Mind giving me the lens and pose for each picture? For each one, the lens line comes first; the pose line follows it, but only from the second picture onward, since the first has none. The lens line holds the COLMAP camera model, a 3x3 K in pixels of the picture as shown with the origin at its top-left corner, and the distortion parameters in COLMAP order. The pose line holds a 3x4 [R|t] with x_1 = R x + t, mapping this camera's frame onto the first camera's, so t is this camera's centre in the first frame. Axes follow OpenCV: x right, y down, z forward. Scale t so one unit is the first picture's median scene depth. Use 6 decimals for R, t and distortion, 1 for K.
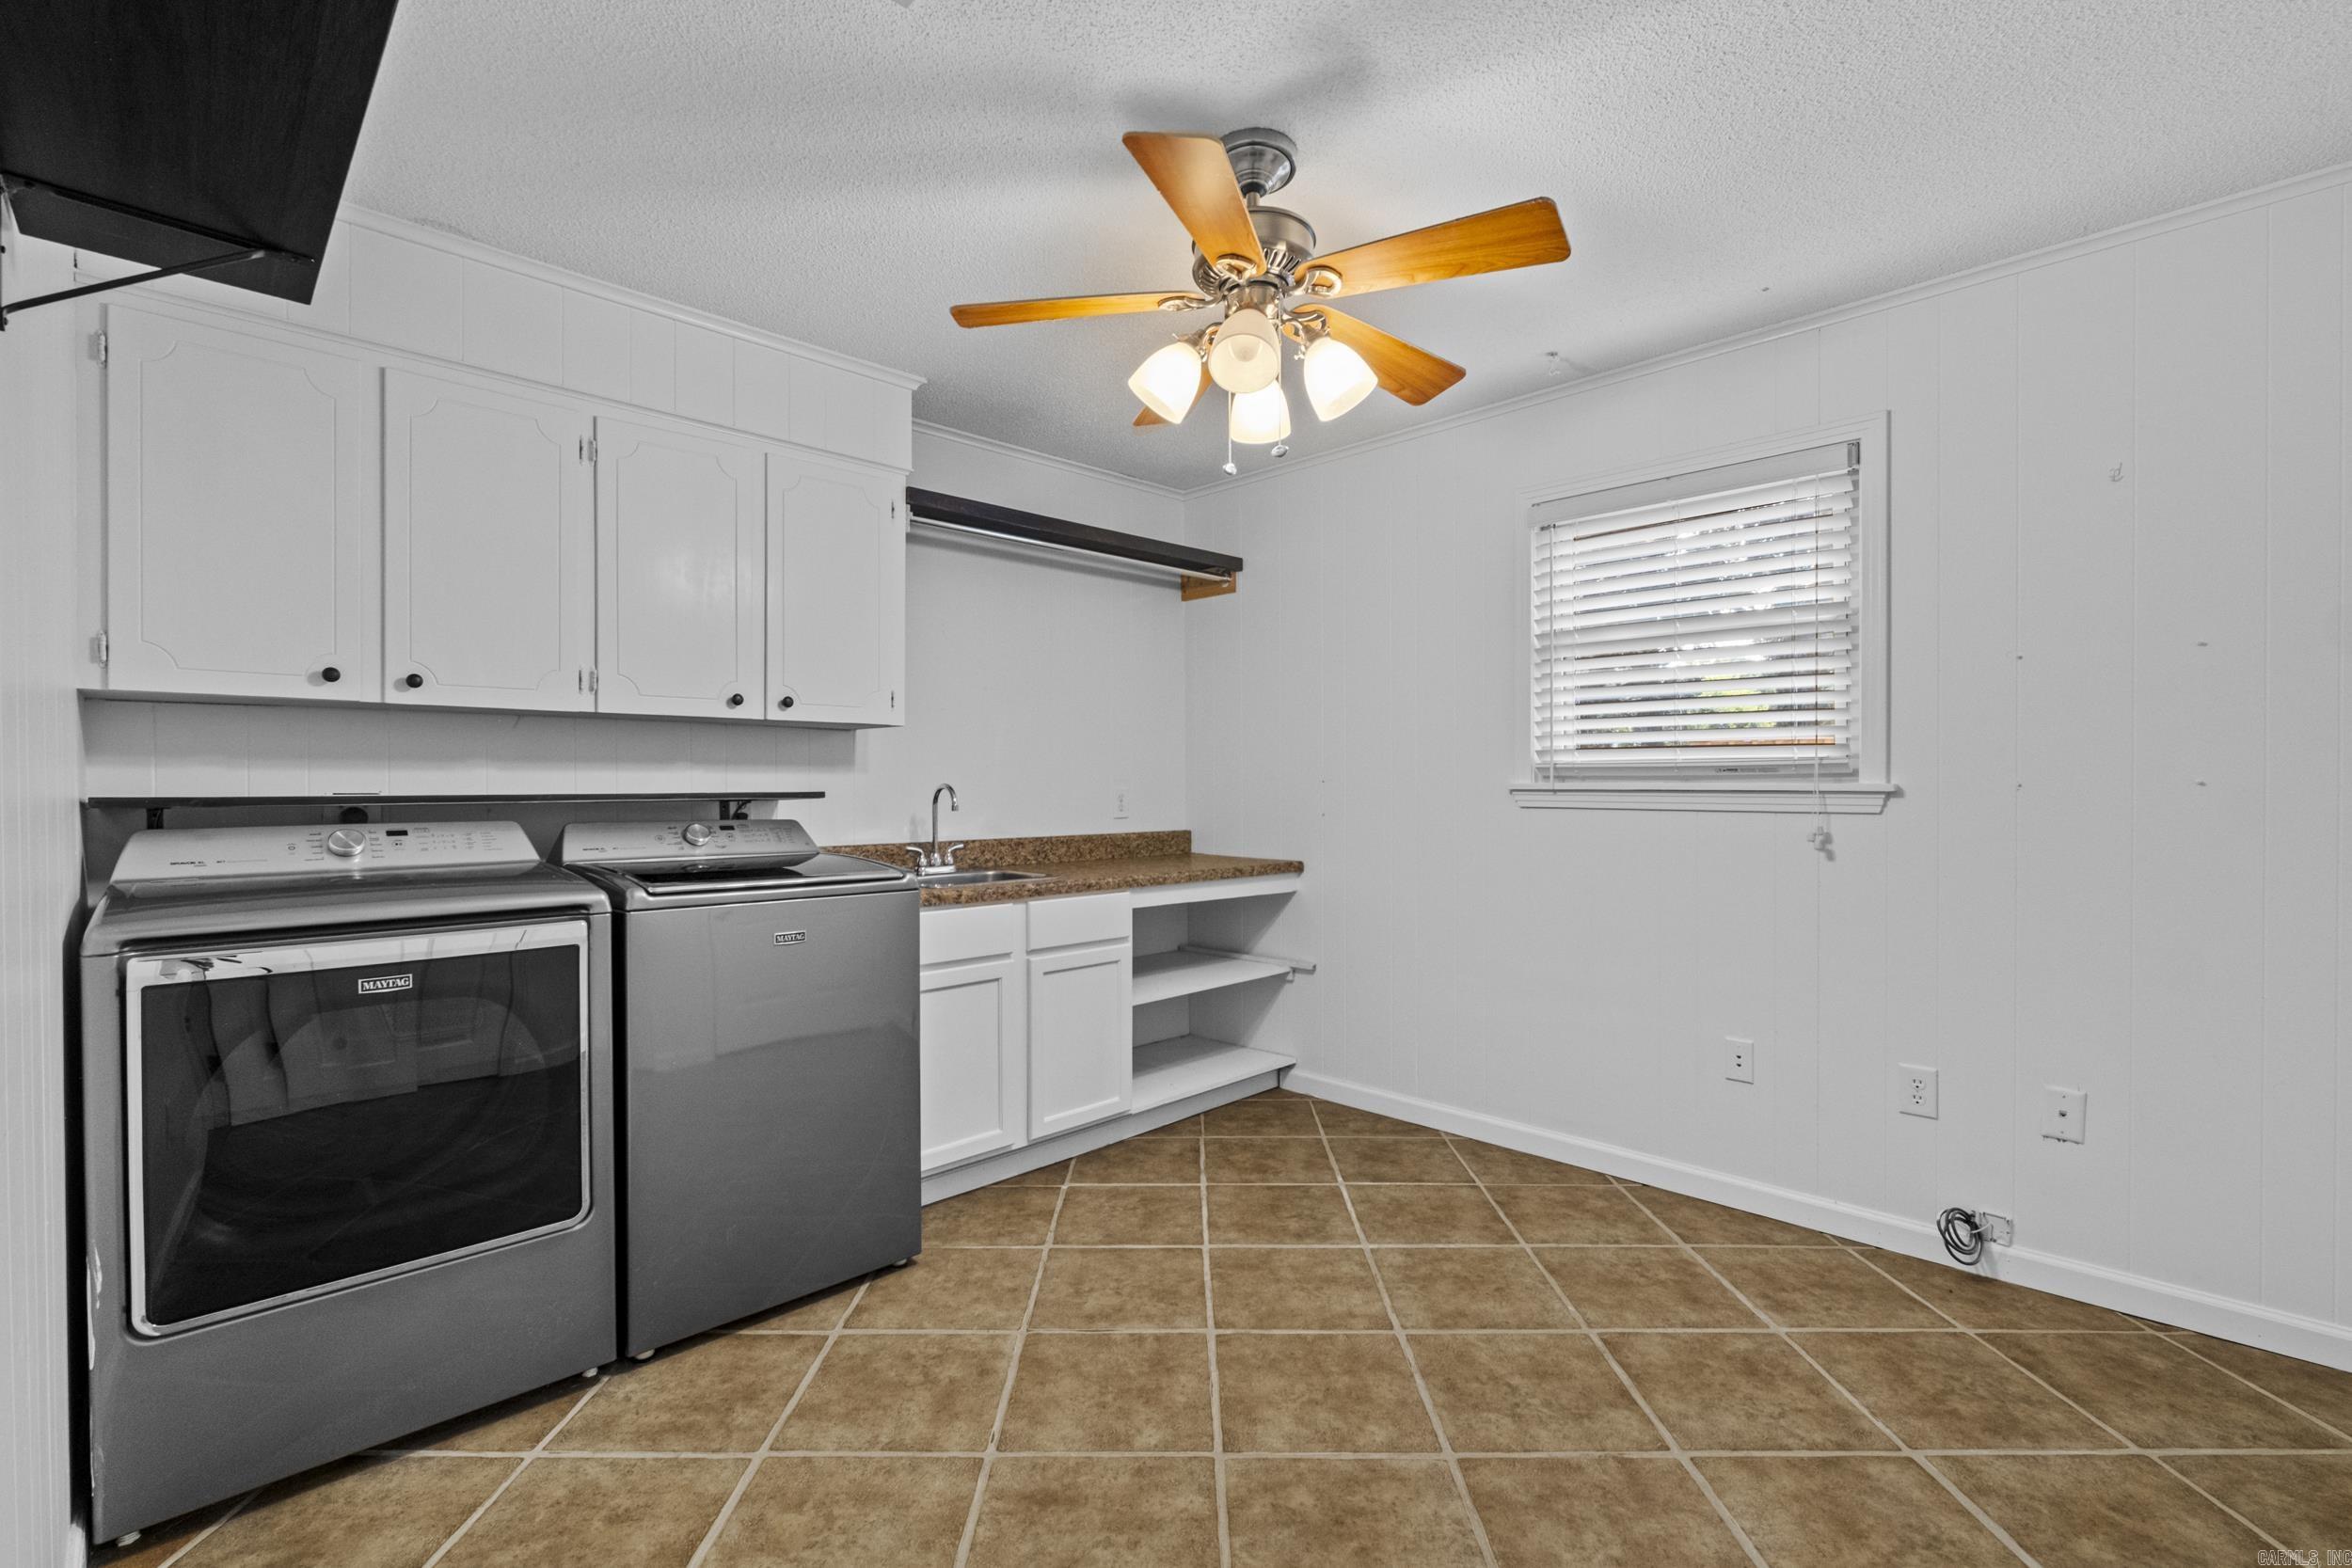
lens RADIAL K [[1029.0, 0, 1133.8], [0, 1029.0, 797.1], [0, 0, 1]] dist [-0.005006, -0.001157]
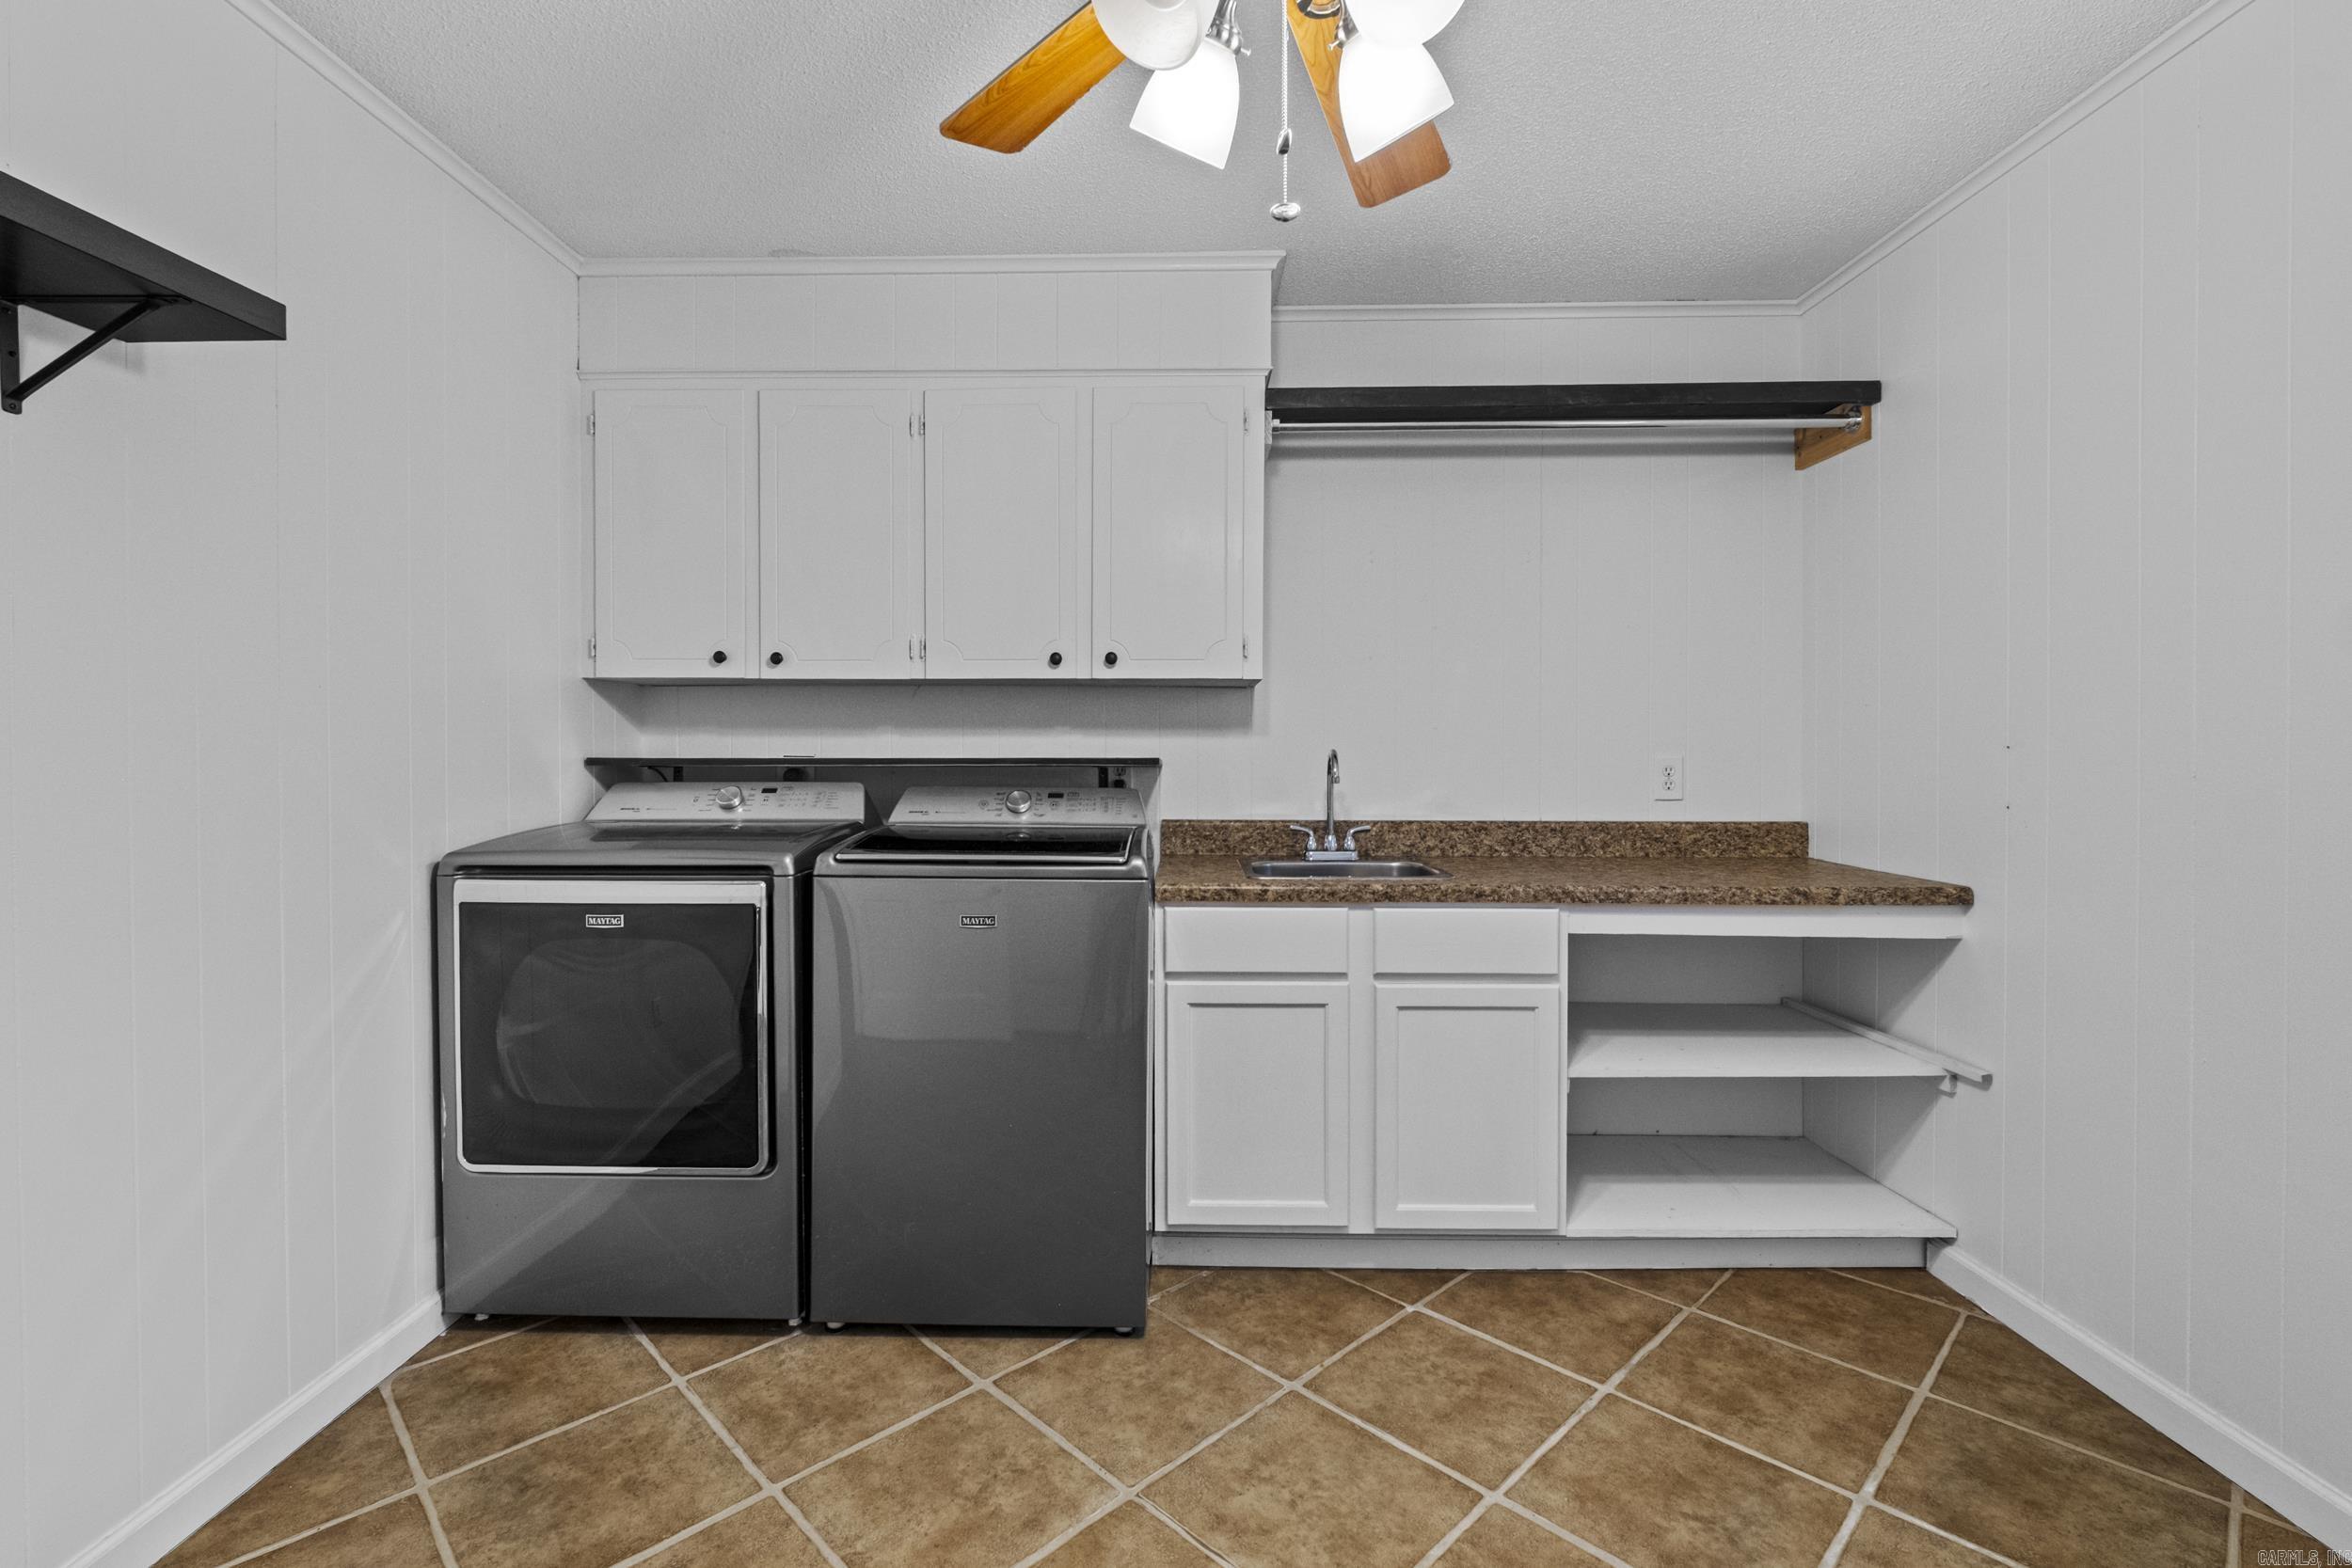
lens RADIAL K [[1029.0, 0, 1173.9], [0, 1029.0, 762.8], [0, 0, 1]] dist [-0.005006, -0.001157]
pose [[0.711420, 0.010610, -0.702687, 0.316939], [-0.010990, 0.999932, 0.003971, -0.004666], [0.702681, 0.004898, 0.711488, 0.369063]]
